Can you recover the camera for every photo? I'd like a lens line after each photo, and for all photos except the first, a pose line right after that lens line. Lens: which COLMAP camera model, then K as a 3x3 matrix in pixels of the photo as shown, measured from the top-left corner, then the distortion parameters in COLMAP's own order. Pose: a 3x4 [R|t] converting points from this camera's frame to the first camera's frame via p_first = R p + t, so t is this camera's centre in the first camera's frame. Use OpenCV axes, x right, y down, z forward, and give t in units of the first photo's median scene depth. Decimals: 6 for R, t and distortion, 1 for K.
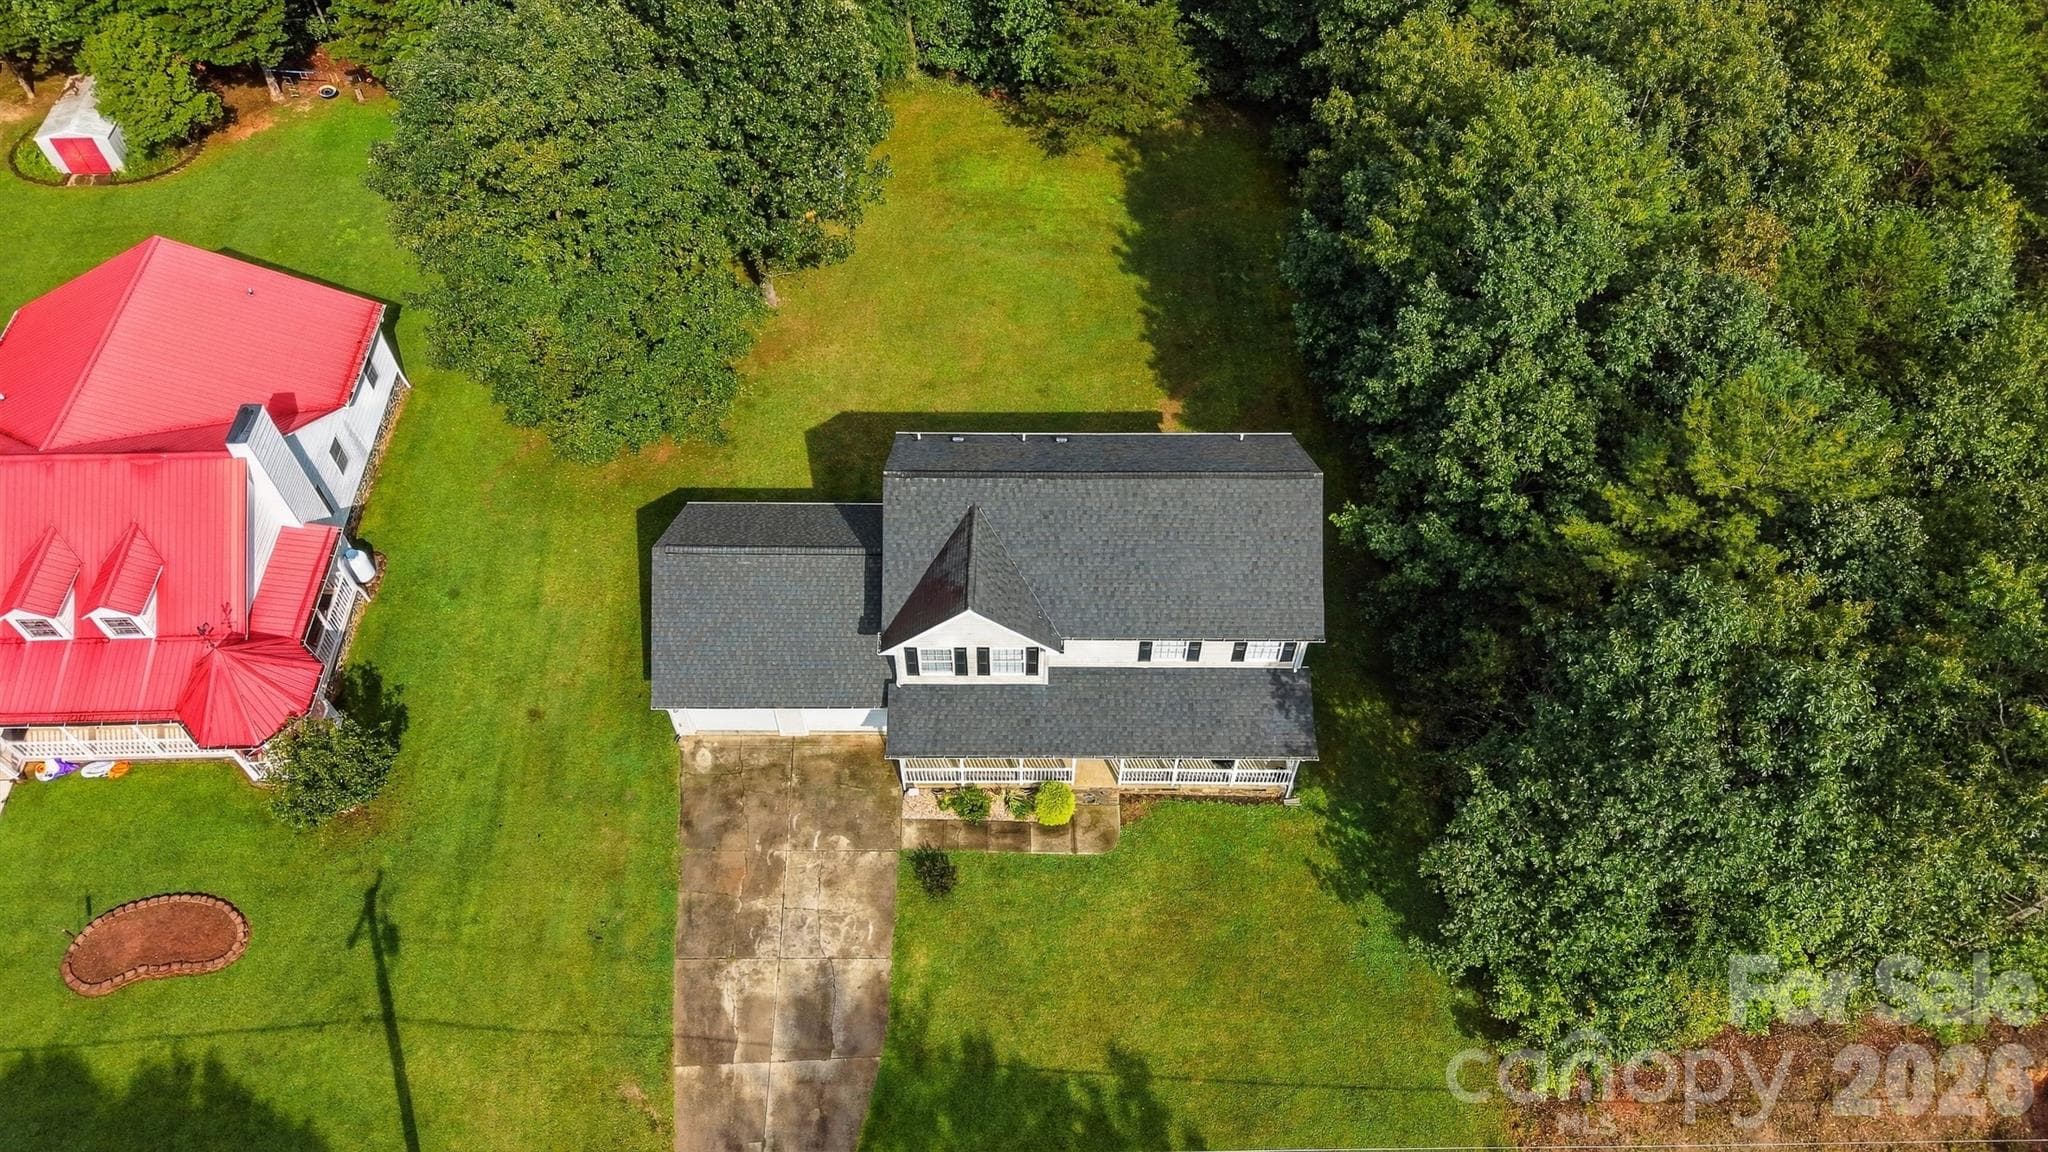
lens RADIAL K [[1343.8, 0, 1001.3], [0, 1343.8, 549.7], [0, 0, 1]] dist [0.021532, -0.001110]
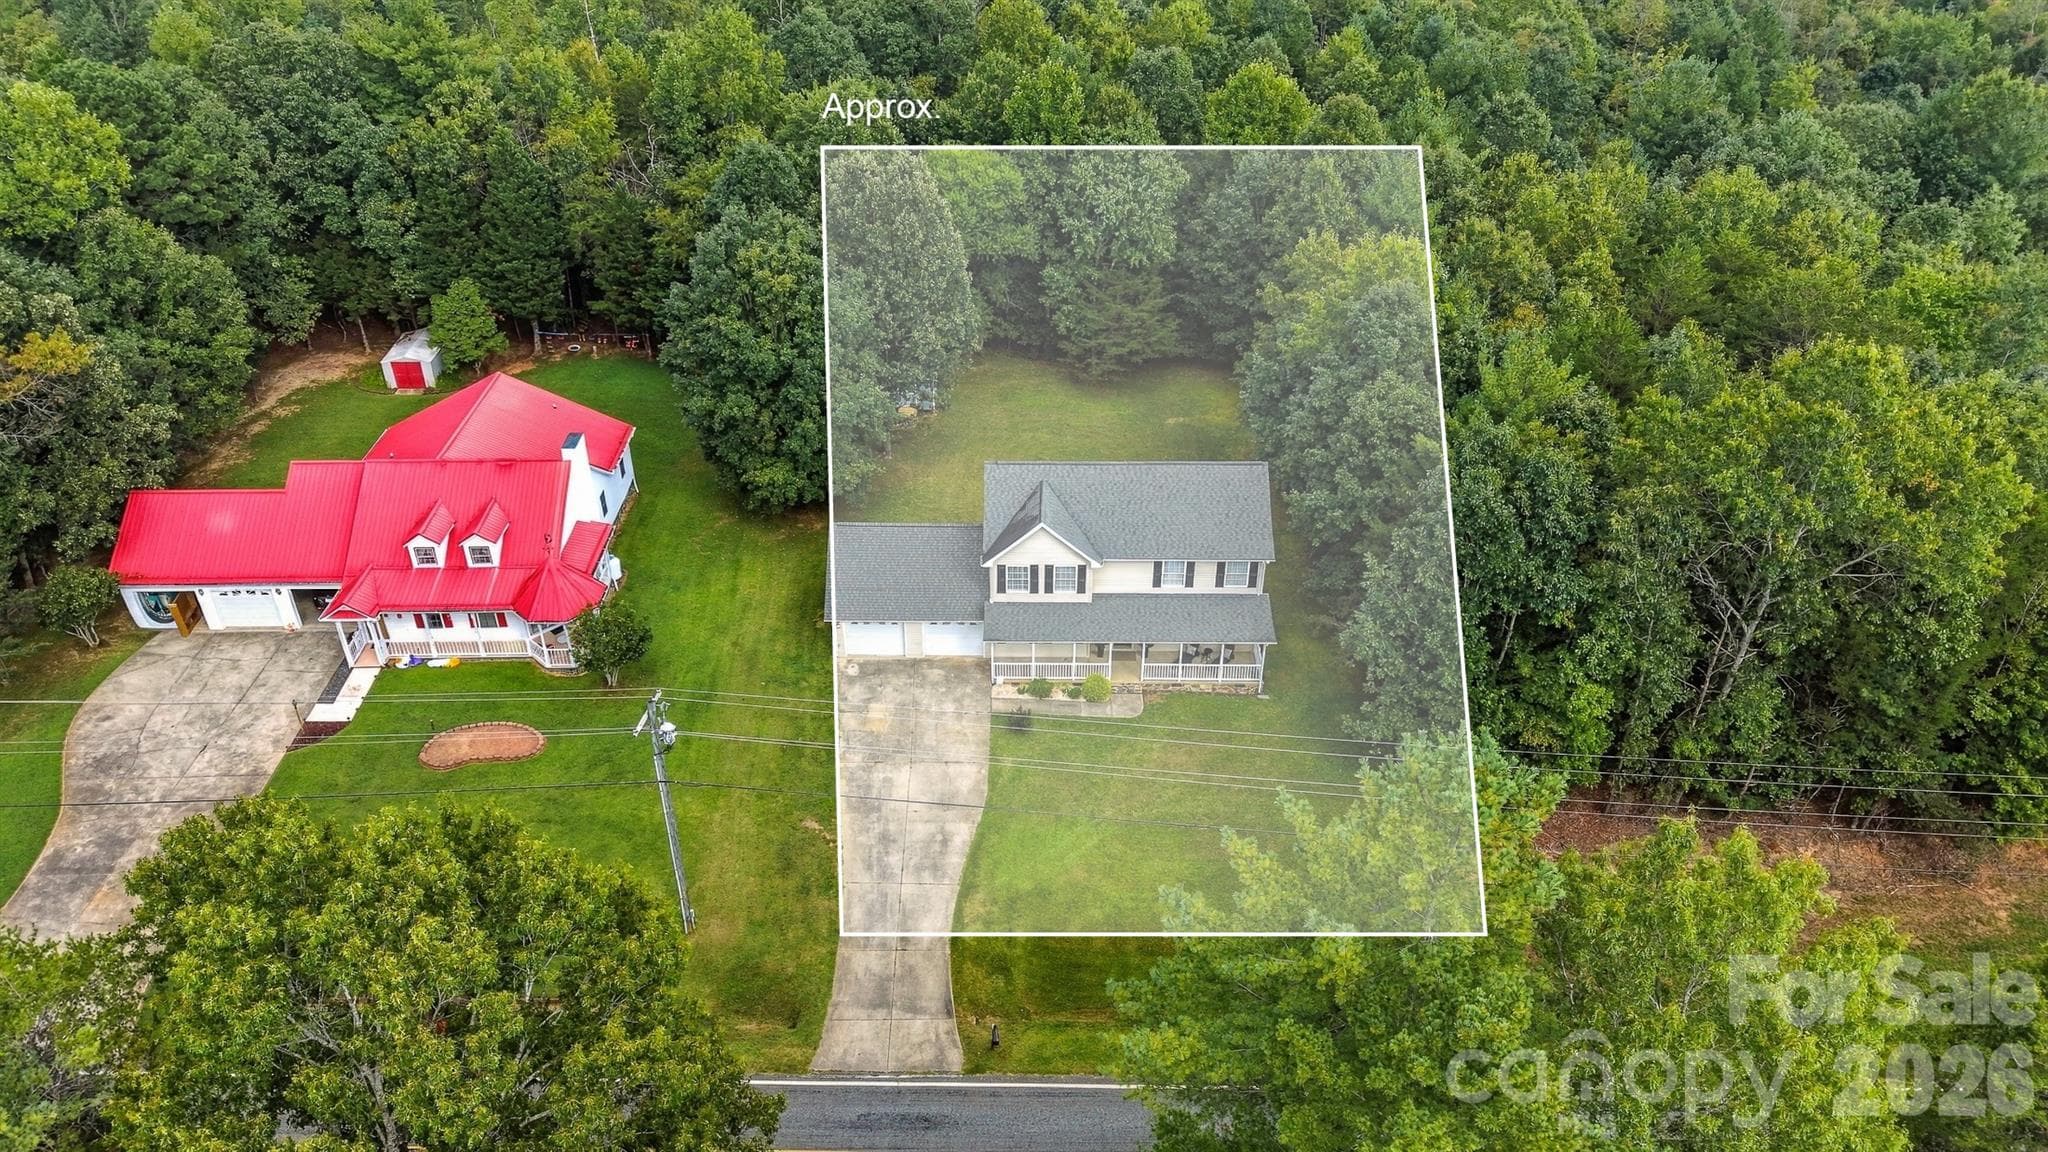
lens RADIAL K [[1360.3, 0, 1024.0], [0, 1360.3, 576.0], [0, 0, 1]] dist [0.088755, -0.121534]
pose [[0.999999, 0.000287, -0.001565, -0.038056], [-0.000805, 0.939575, -0.342344, 0.588507], [0.001373, 0.342344, 0.939574, -0.420832]]
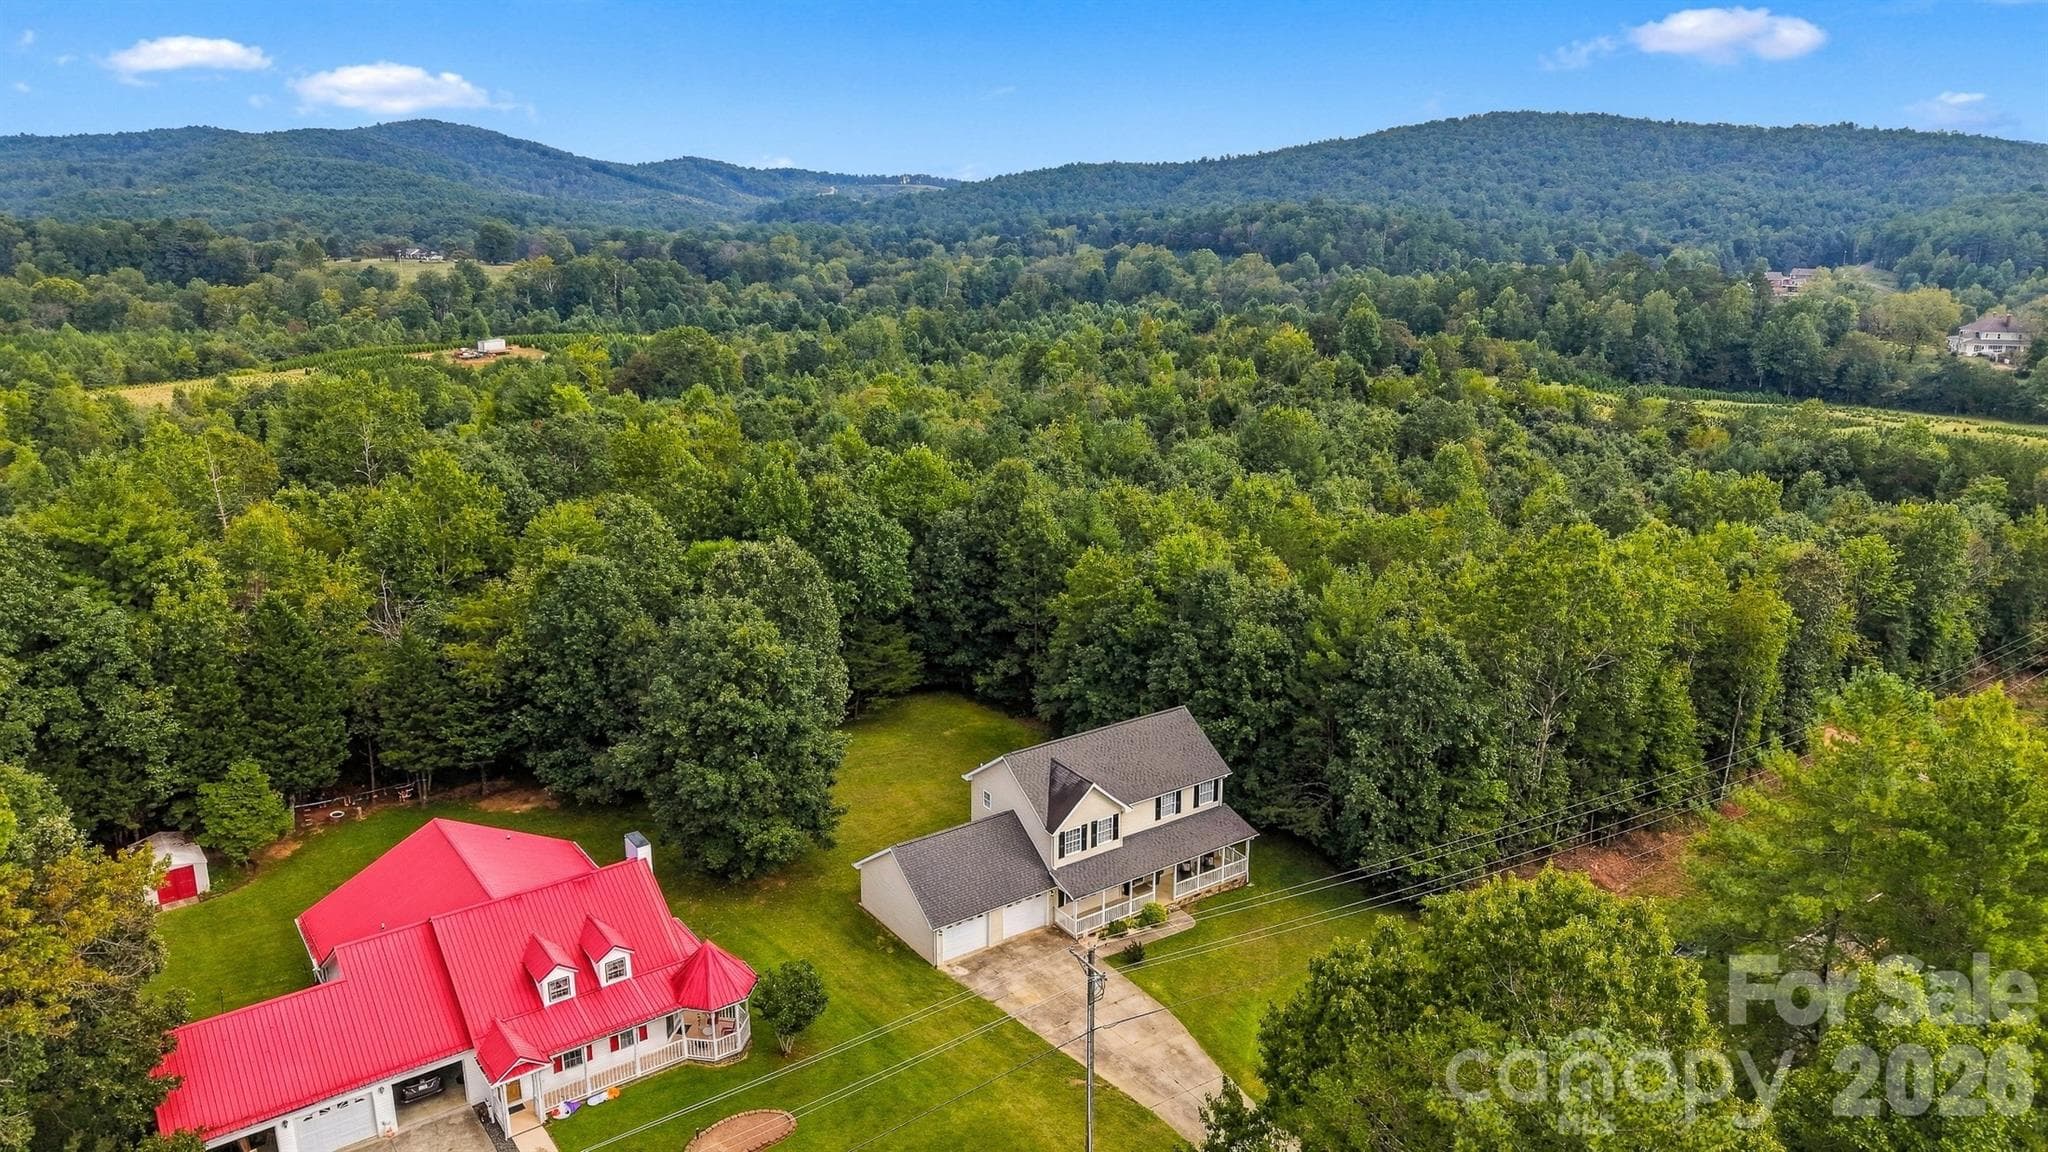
lens RADIAL K [[1360.3, 0, 1024.0], [0, 1360.3, 576.0], [0, 0, 1]] dist [0.088755, -0.121534]
pose [[0.819241, -0.158498, 0.551110, -1.008333], [0.455693, 0.763352, -0.457862, 0.593878], [-0.348121, 0.626236, 0.697596, -0.429742]]
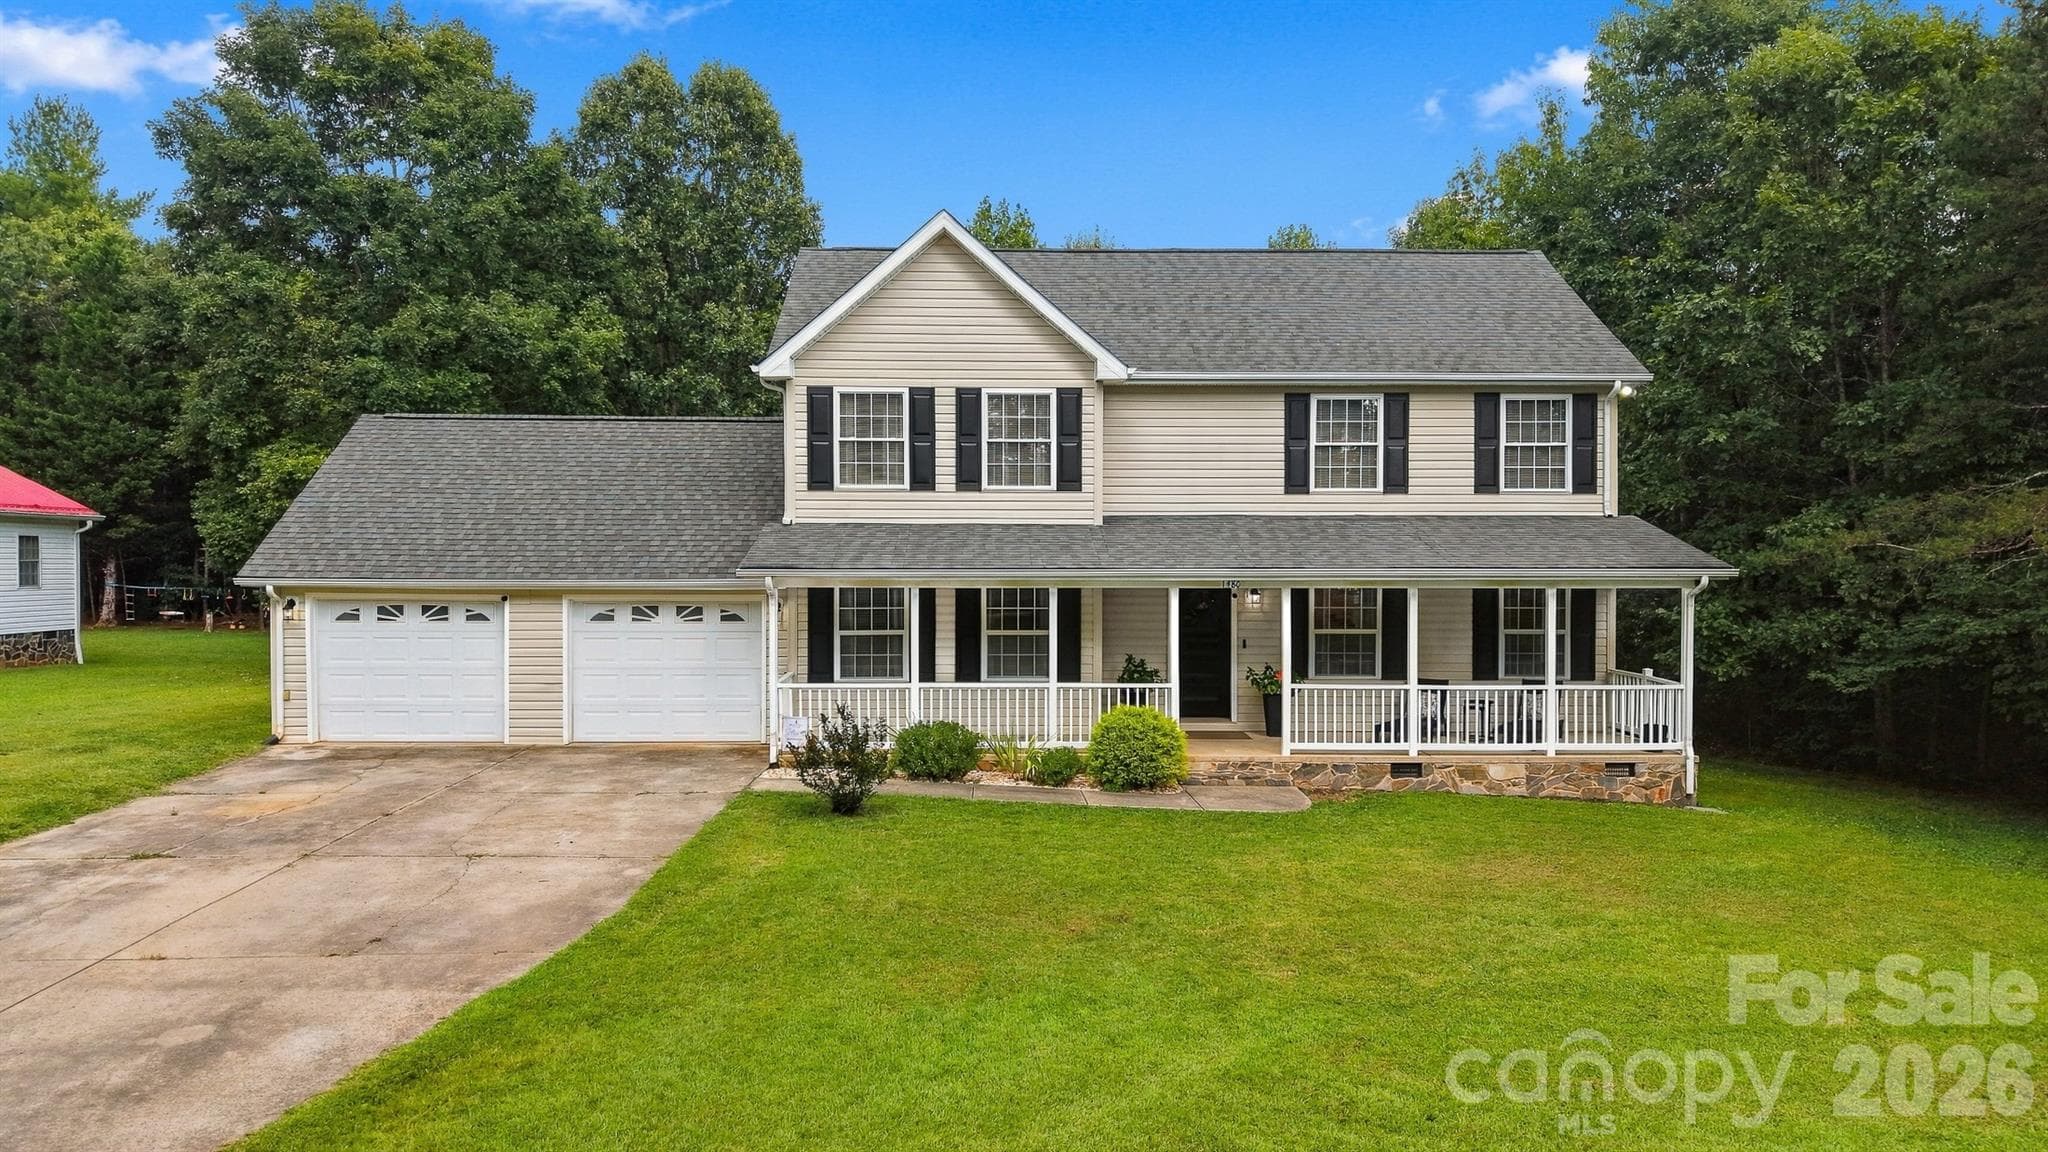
lens RADIAL K [[1360.3, 0, 1024.0], [0, 1360.3, 576.0], [0, 0, 1]] dist [0.088755, -0.121534]
pose [[0.999734, -0.004230, 0.022657, -0.004180], [0.020478, 0.614152, -0.788922, 0.493491], [-0.010577, 0.789176, 0.614076, 0.721268]]
